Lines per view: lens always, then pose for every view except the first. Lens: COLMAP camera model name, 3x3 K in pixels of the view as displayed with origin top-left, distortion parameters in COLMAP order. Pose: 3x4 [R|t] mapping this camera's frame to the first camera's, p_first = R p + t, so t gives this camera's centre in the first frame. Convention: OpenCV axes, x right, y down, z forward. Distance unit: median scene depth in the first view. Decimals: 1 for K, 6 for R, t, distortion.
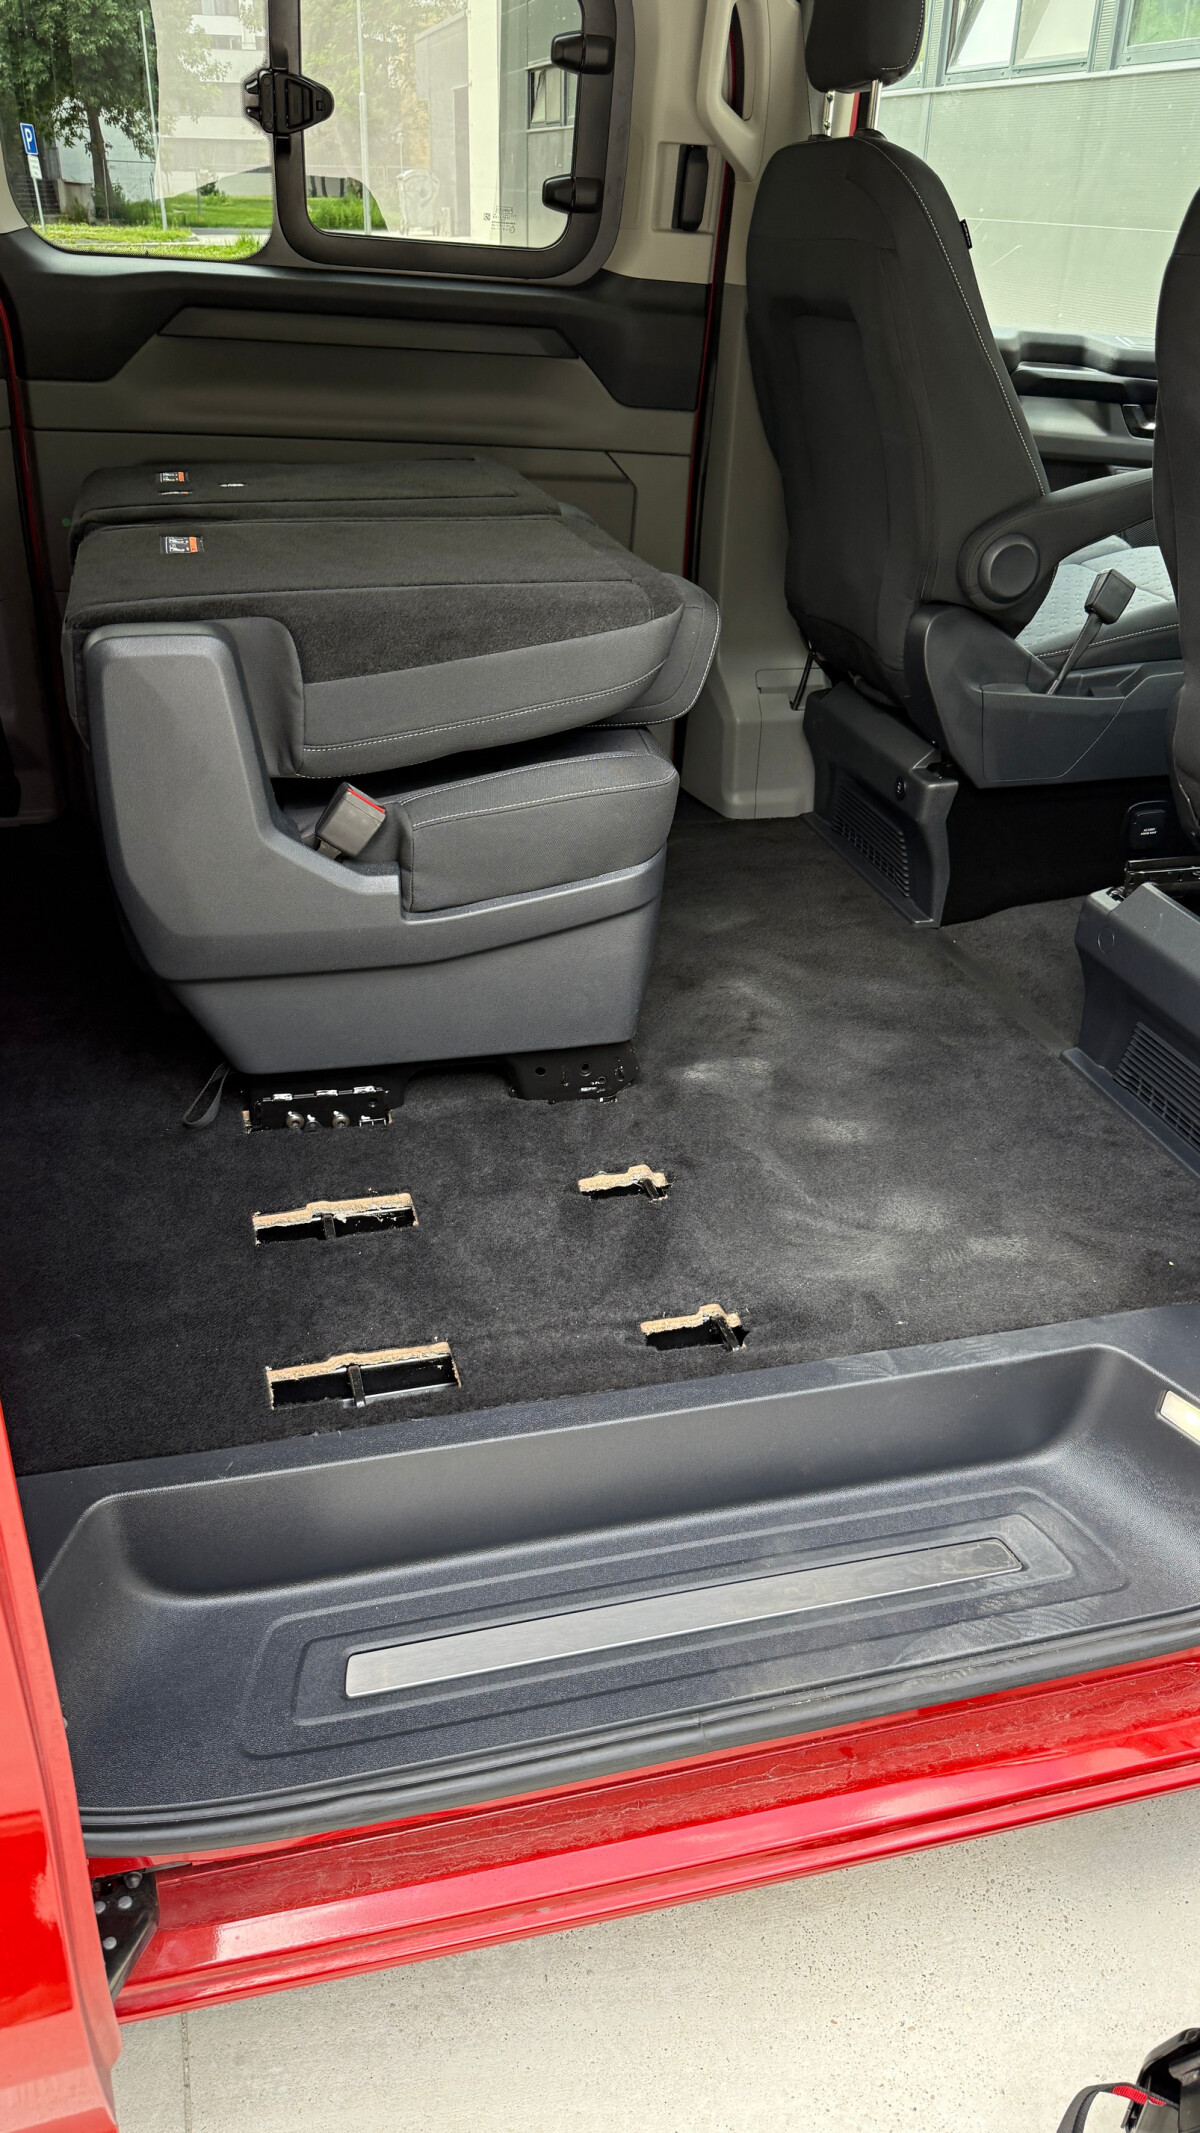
lens RADIAL K [[1510.3, 0, 597.8], [0, 1510.3, 1065.6], [0, 0, 1]] dist [0.030880, -0.048846]
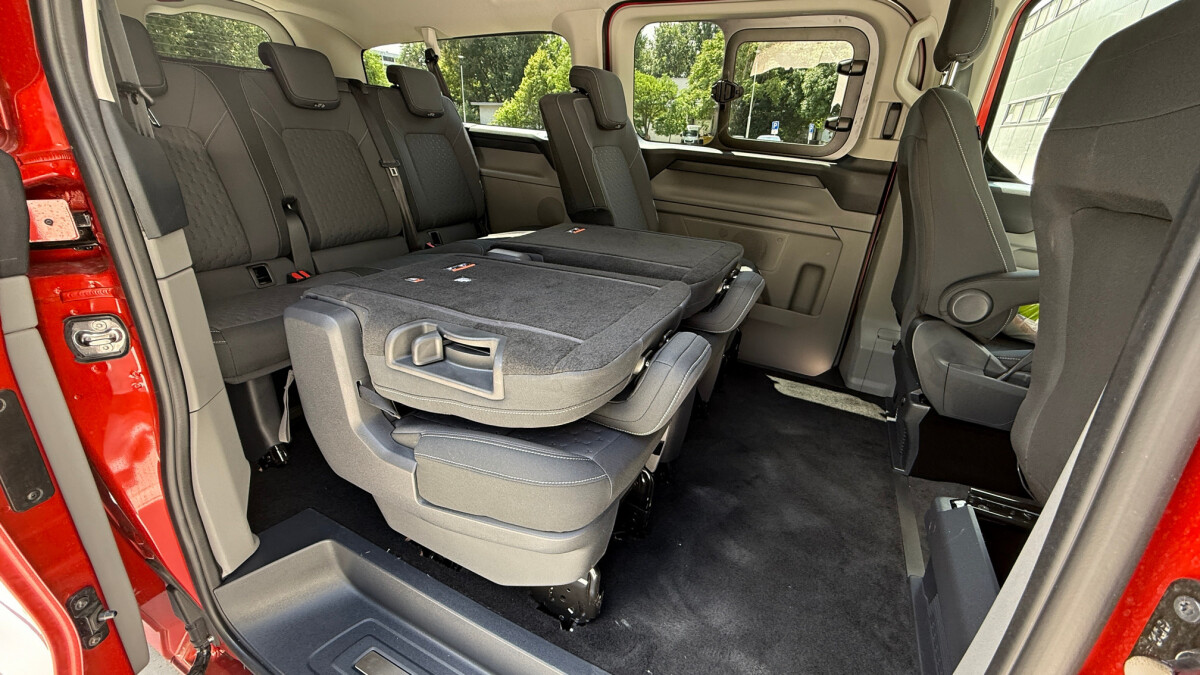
lens RADIAL K [[471.9, 0, 603.2], [0, 471.9, 343.6], [0, 0, 1]] dist [-0.007135, 0.000339]
pose [[0.757978, 0.267381, -0.594959, 0.256738], [-0.337702, 0.941225, -0.007235, -0.120681], [0.558056, 0.206403, 0.803723, 0.278257]]
